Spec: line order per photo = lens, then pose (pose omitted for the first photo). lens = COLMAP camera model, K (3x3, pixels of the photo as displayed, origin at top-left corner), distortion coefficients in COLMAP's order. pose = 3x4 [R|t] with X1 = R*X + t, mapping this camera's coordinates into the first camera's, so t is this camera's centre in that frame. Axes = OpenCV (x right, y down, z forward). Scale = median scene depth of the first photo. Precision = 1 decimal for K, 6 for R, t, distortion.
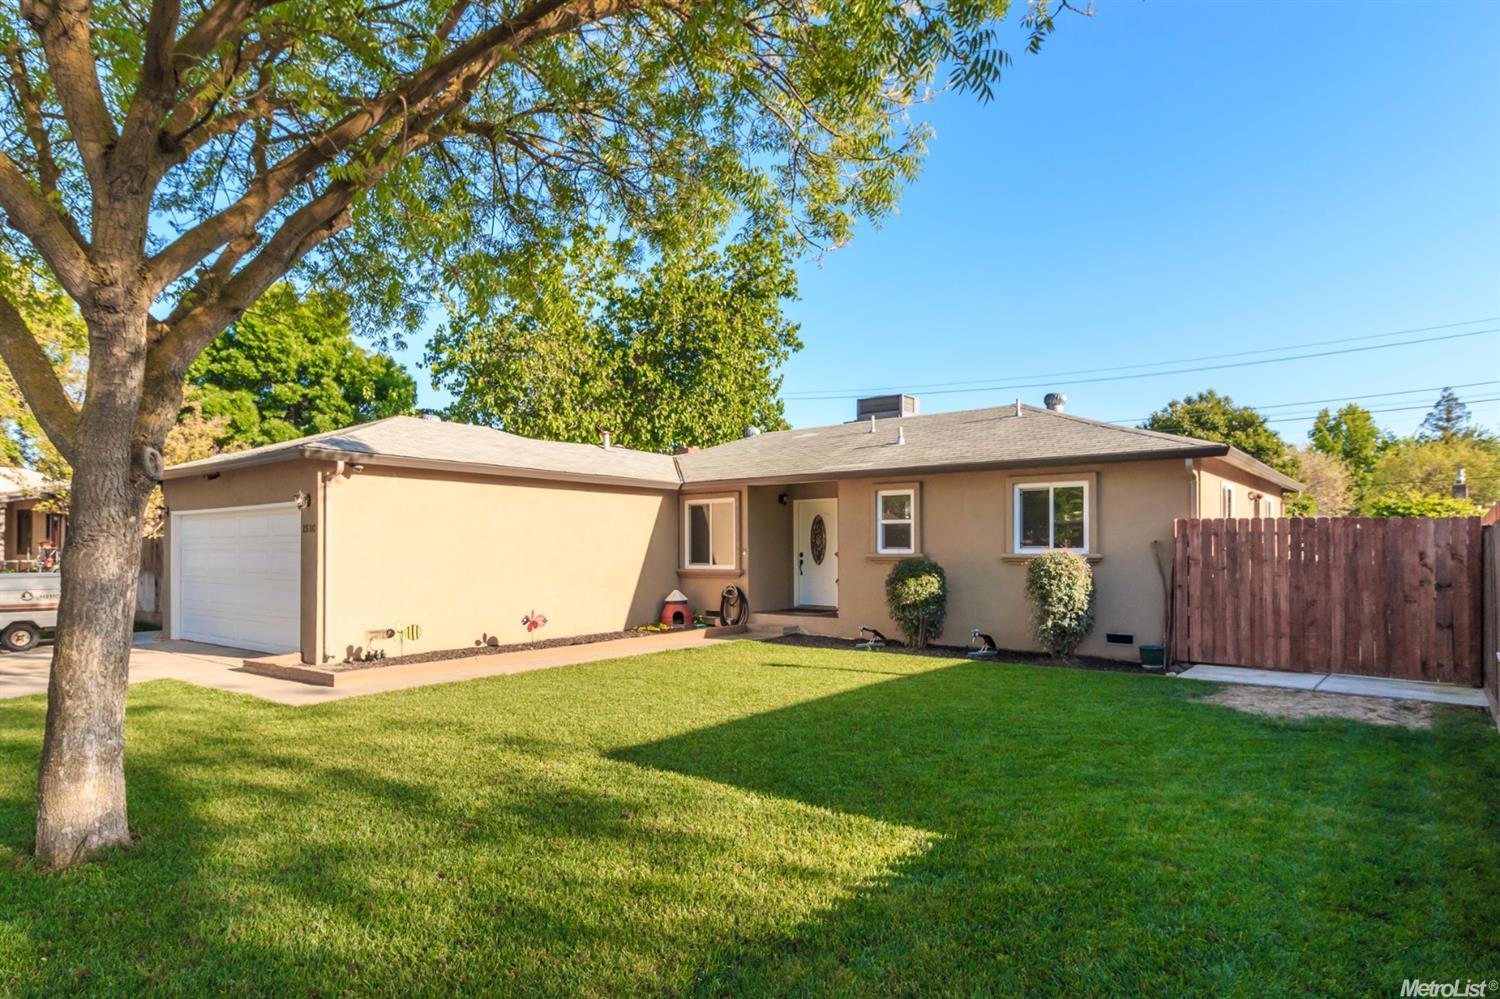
lens RADIAL K [[862.0, 0, 755.7], [0, 862.0, 534.8], [0, 0, 1]] dist [0.002004, 0.003528]
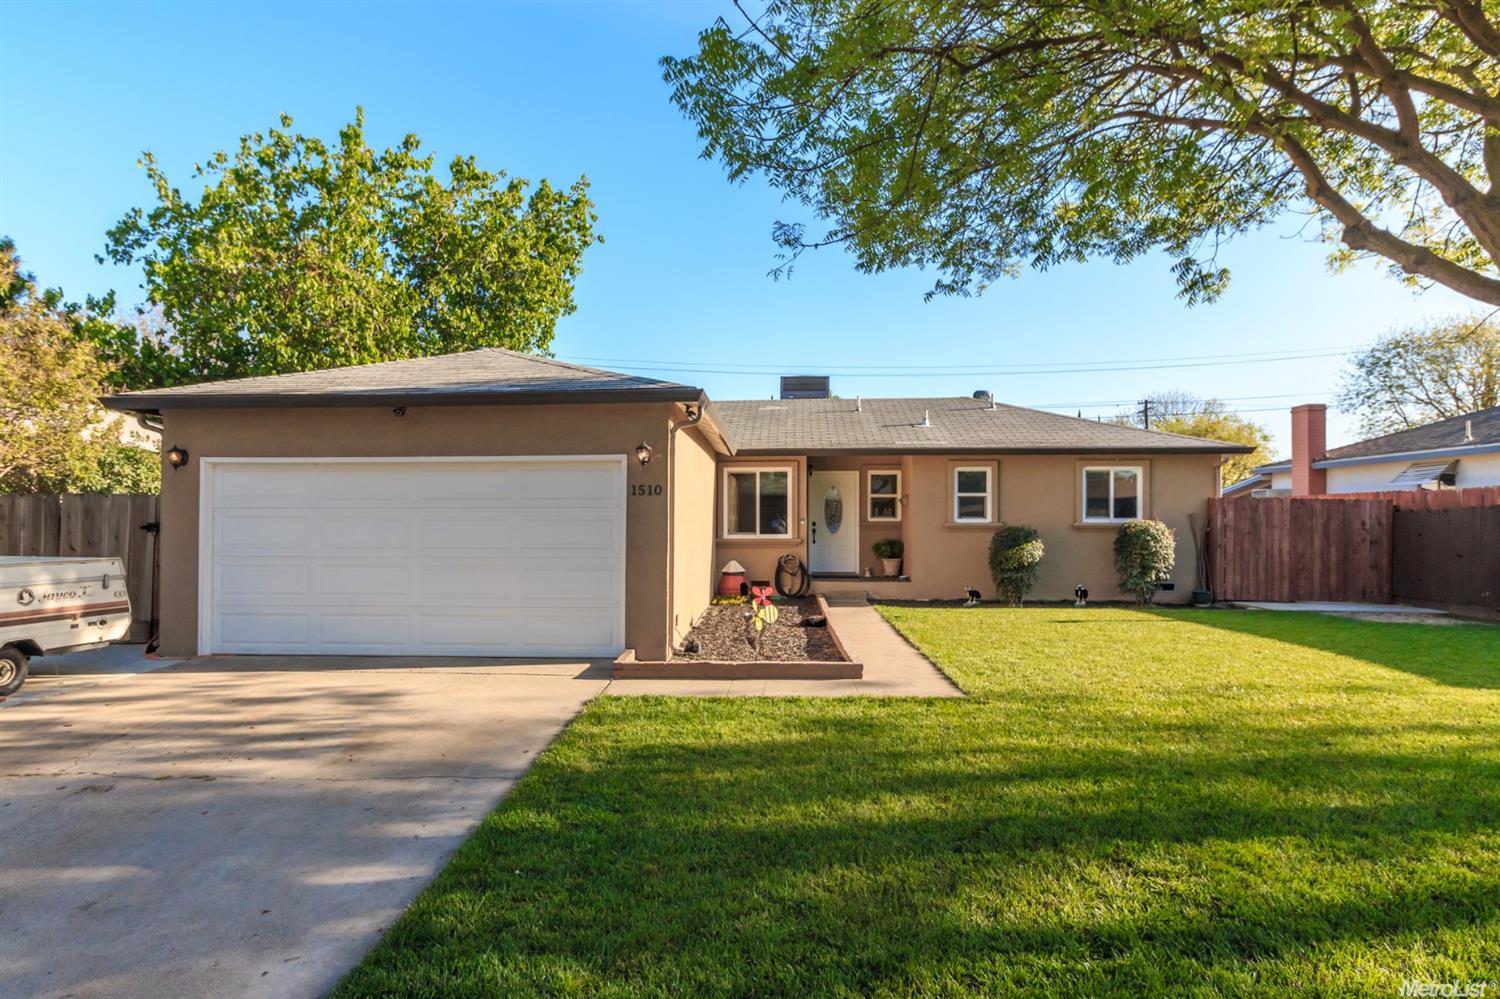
lens RADIAL K [[841.3, 0, 738.0], [0, 841.3, 508.5], [0, 0, 1]] dist [0.009012, -0.002147]
pose [[0.821020, 0.009994, 0.570812, -0.964078], [-0.011400, 0.999934, -0.001111, 0.010354], [-0.570786, -0.005595, 0.821080, 0.348788]]
